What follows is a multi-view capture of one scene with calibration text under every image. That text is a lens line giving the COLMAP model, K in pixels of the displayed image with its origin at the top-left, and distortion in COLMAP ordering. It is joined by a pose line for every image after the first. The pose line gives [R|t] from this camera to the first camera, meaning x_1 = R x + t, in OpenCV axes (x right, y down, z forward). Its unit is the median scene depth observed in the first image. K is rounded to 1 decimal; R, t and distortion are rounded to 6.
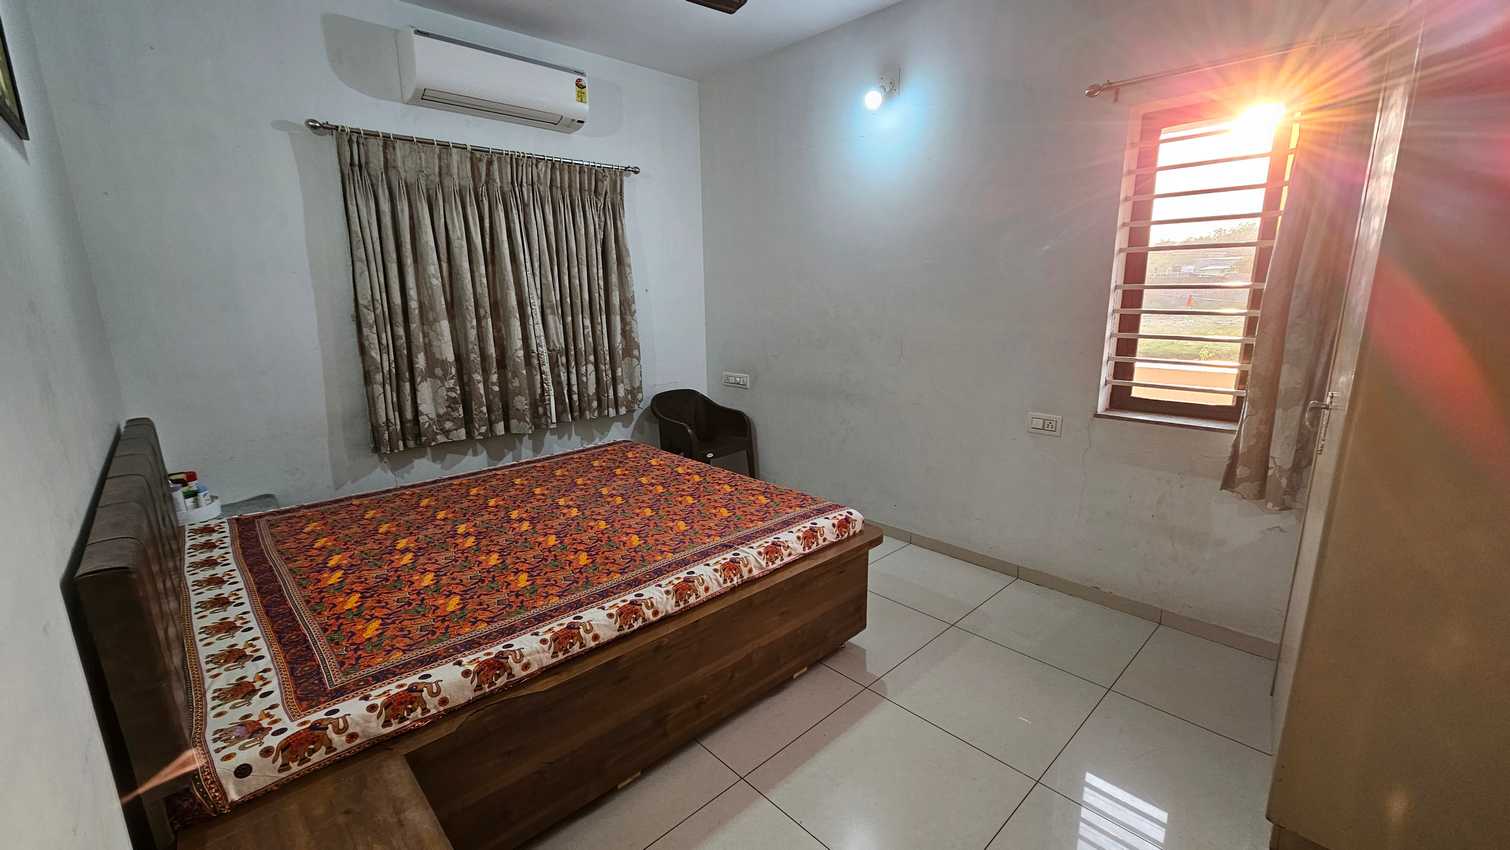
lens RADIAL K [[615.7, 0, 746.9], [0, 615.7, 427.2], [0, 0, 1]] dist [0.009419, 0.000060]
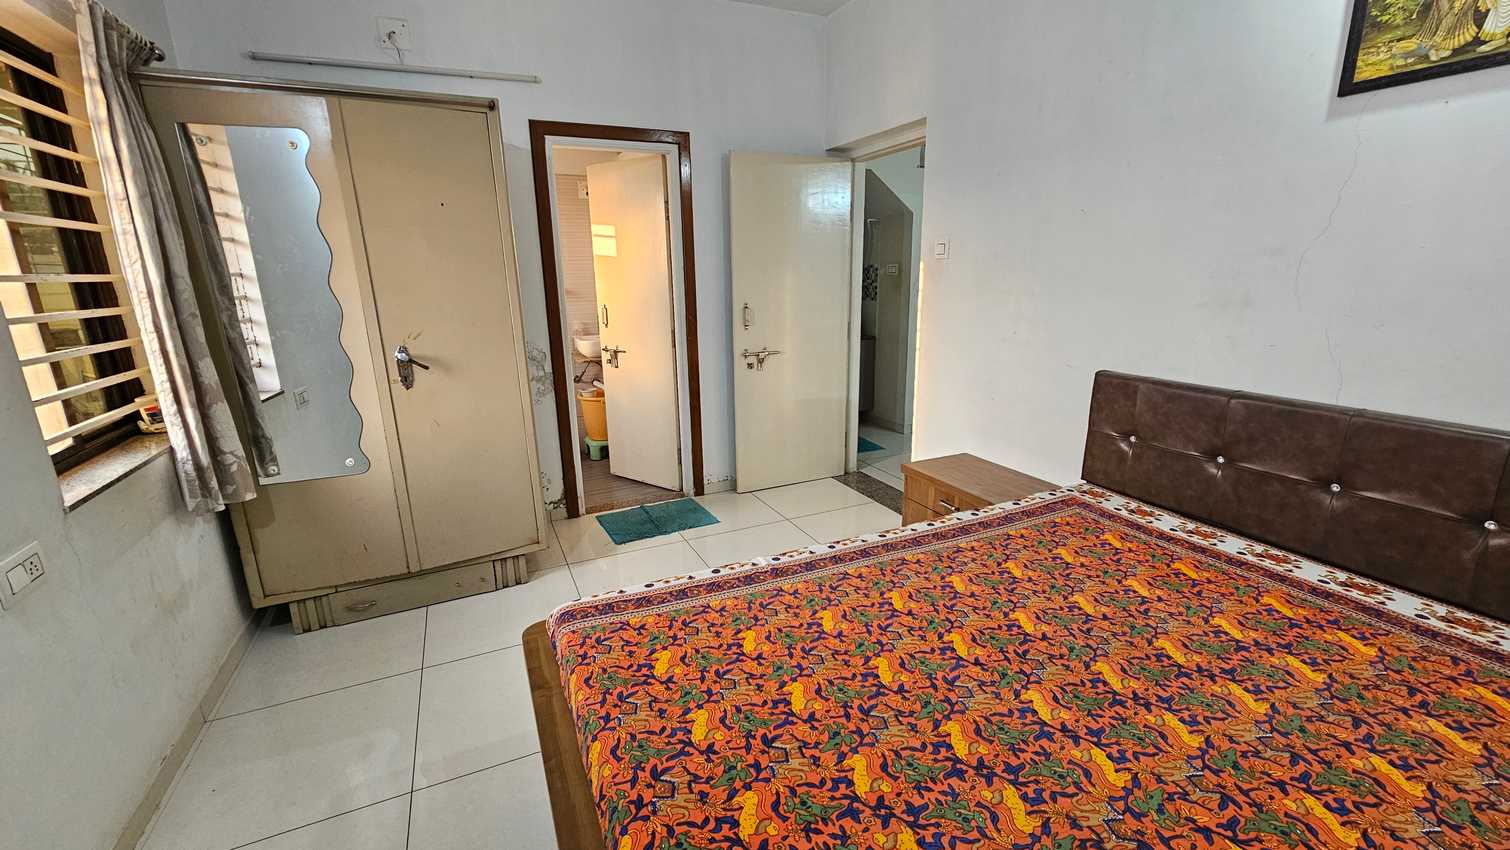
lens RADIAL K [[618.4, 0, 748.9], [0, 618.4, 429.1], [0, 0, 1]] dist [-0.000361, -0.000256]
pose [[-0.948329, -0.042281, 0.314459, -0.282628], [0.105452, 0.892743, 0.438052, -0.398645], [-0.299252, 0.448578, -0.842156, 1.882130]]
